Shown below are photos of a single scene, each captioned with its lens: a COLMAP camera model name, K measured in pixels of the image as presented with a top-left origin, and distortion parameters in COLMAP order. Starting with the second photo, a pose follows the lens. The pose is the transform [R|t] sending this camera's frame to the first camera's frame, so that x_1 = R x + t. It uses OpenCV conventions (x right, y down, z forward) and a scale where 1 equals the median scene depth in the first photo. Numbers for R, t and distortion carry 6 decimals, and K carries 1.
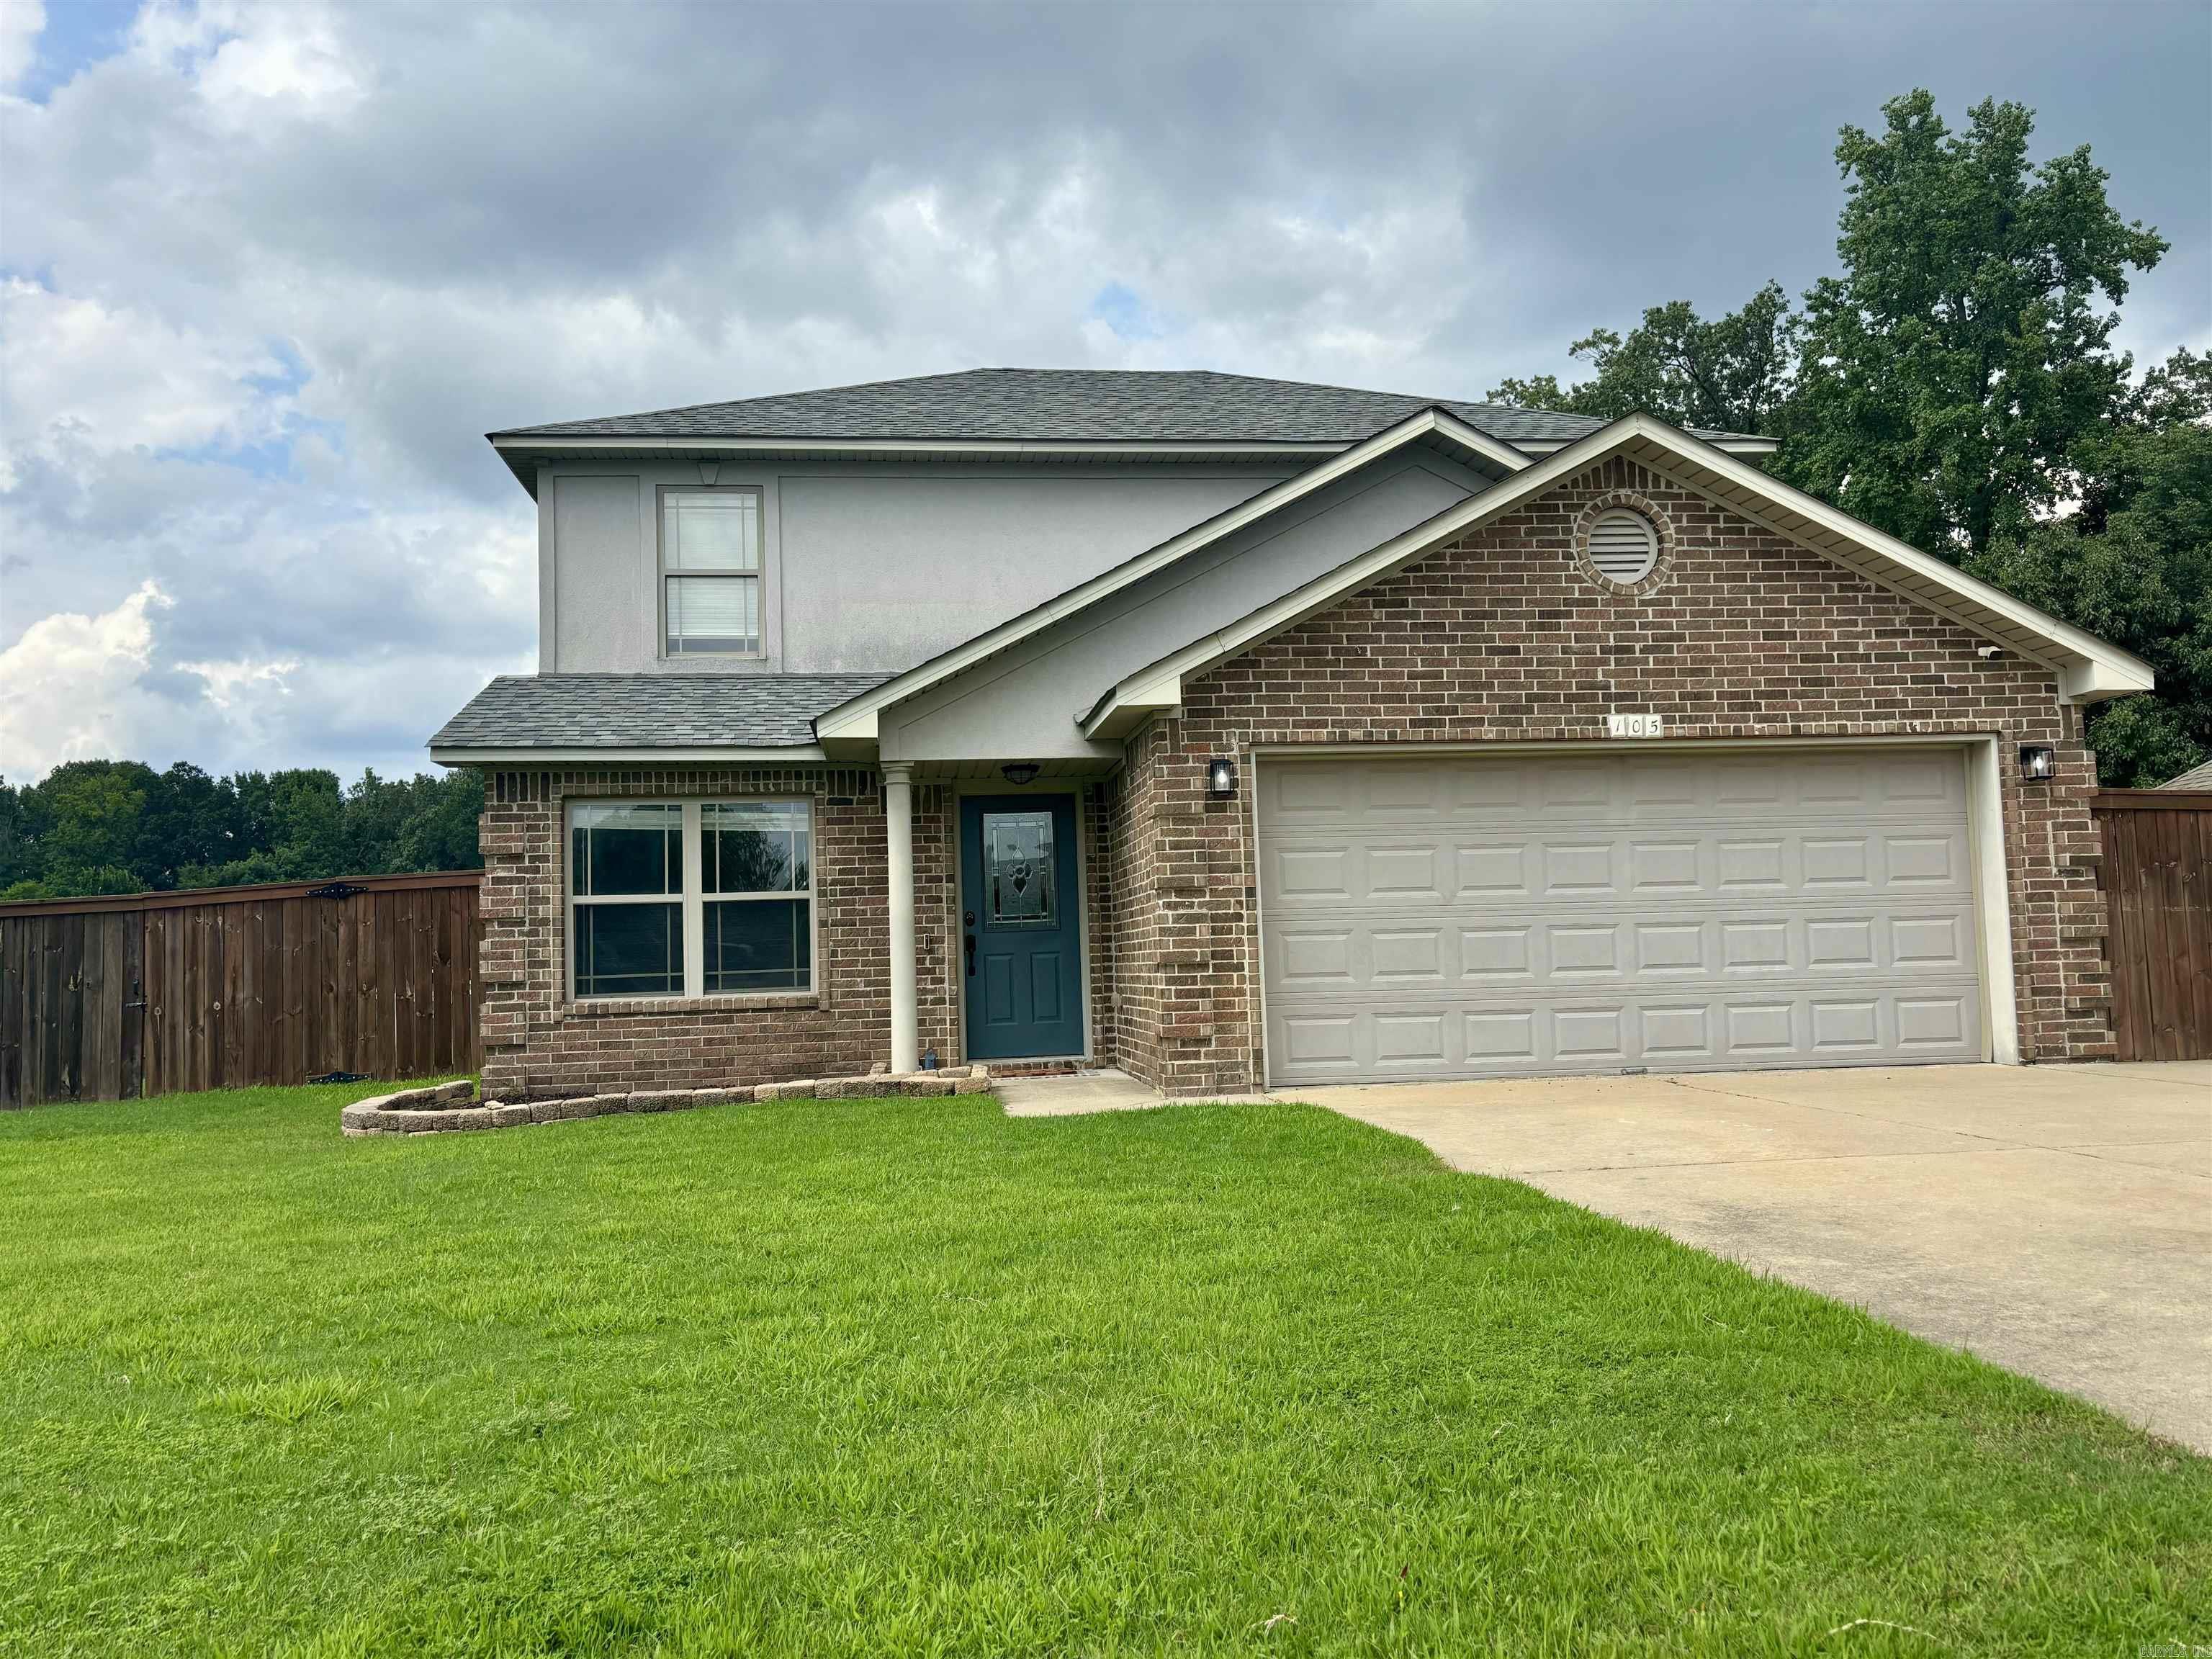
lens RADIAL K [[1680.9, 0, 1090.1], [0, 1680.9, 846.3], [0, 0, 1]] dist [0.072955, -0.074959]
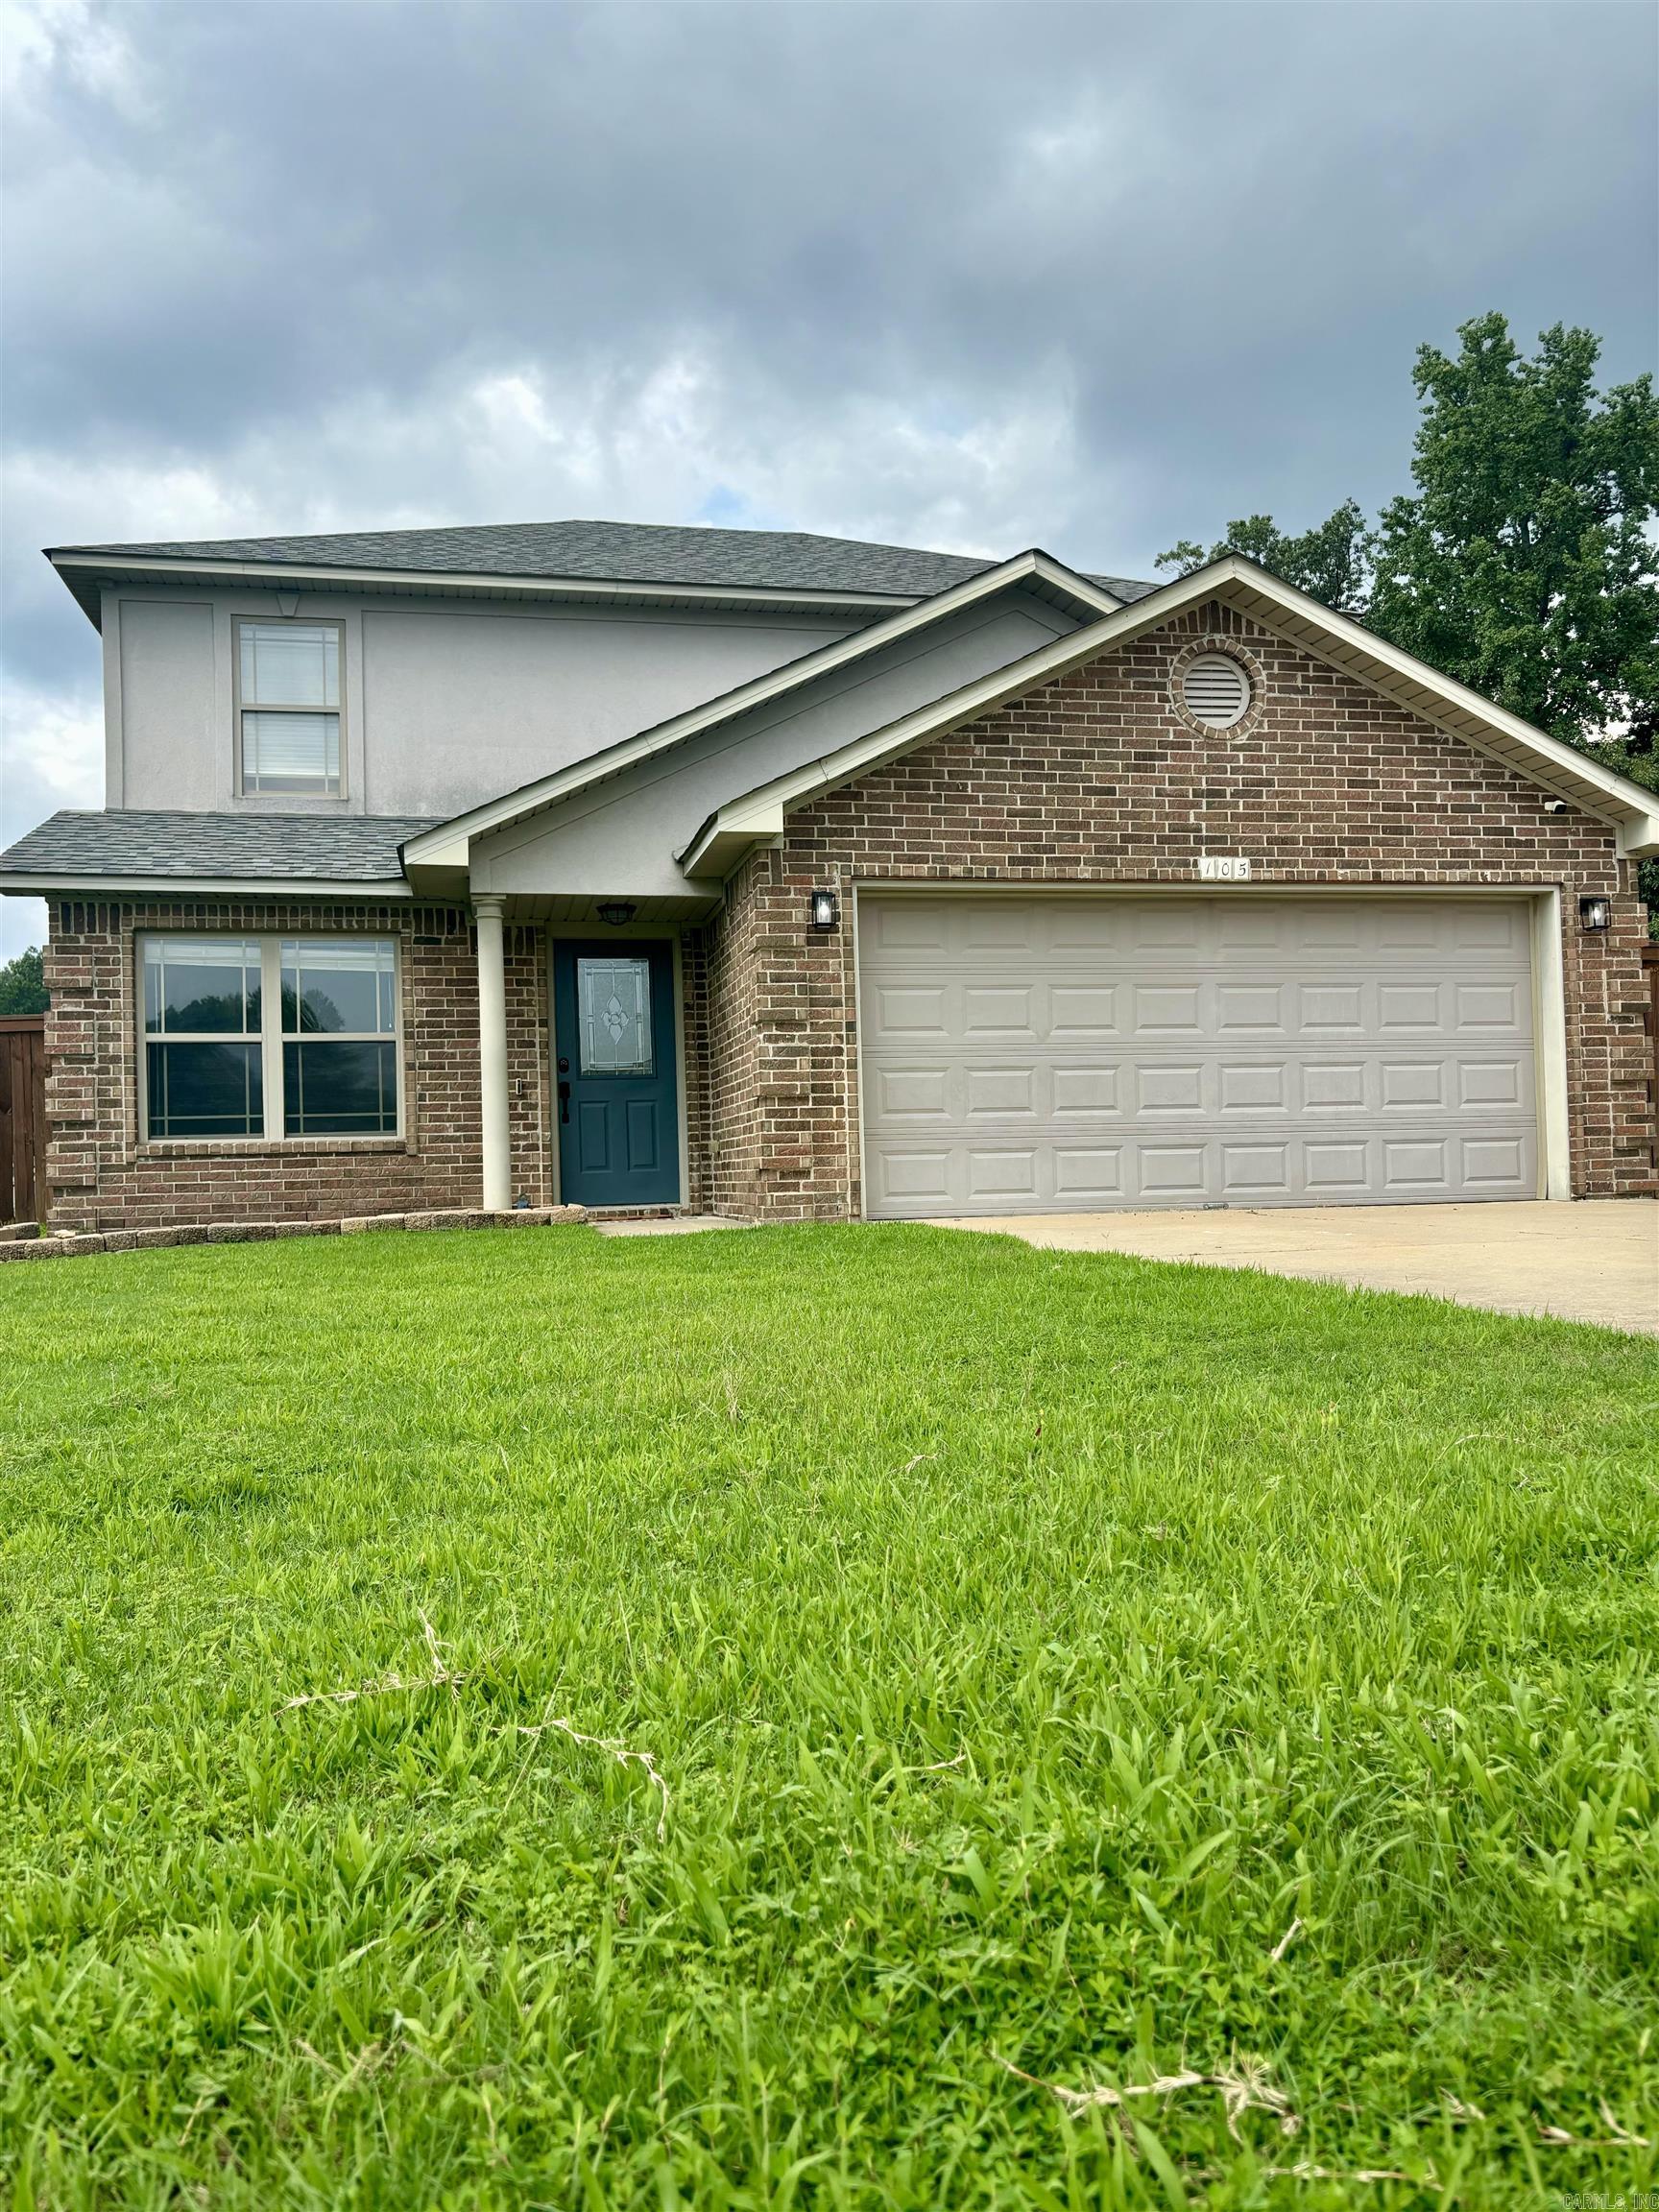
lens RADIAL K [[1683.9, 0, 839.5], [0, 1683.9, 1129.5], [0, 0, 1]] dist [0.038622, -0.002907]
pose [[0.995290, 0.005943, 0.096756, -0.006438], [-0.009738, 0.999200, 0.038795, 0.043176], [-0.096448, -0.039555, 0.994552, 0.002398]]
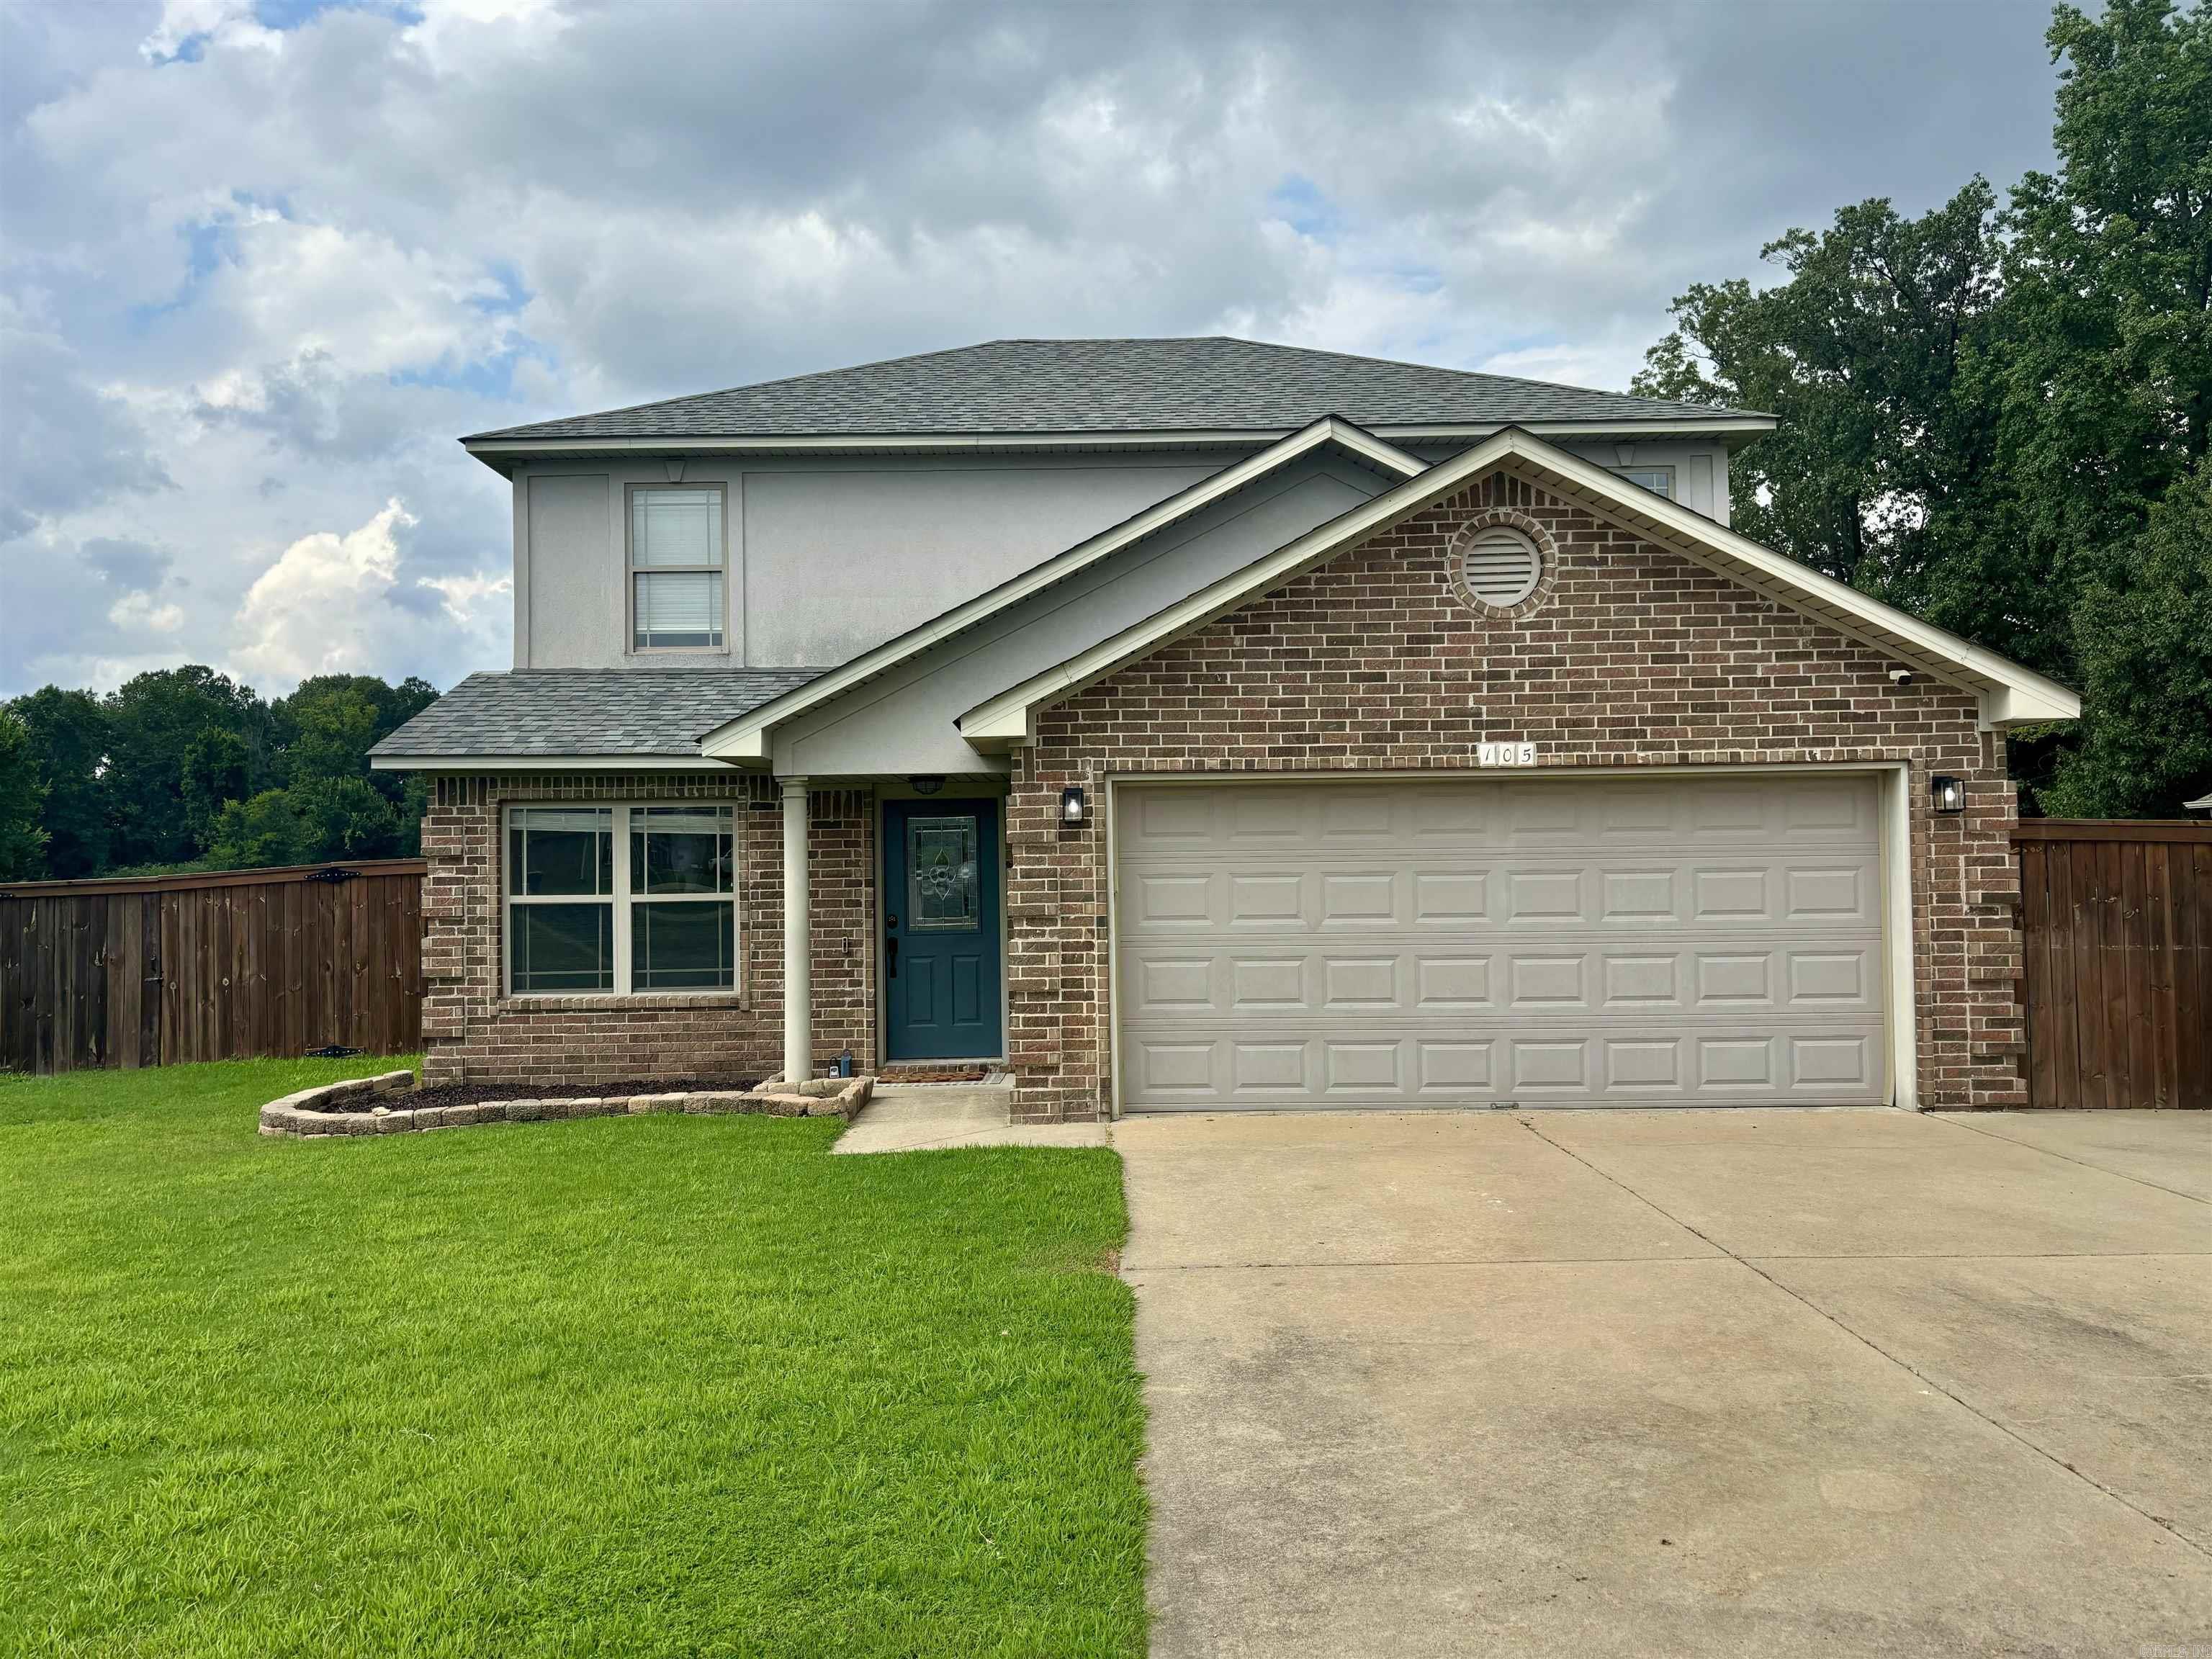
lens RADIAL K [[1686.5, 0, 1106.0], [0, 1686.5, 829.5], [0, 0, 1]] dist [0.071962, -0.081361]
pose [[0.992895, 0.012536, -0.118330, 0.184482], [-0.007149, 0.998923, 0.045841, -0.062664], [0.118777, -0.044669, 0.991916, 0.006019]]
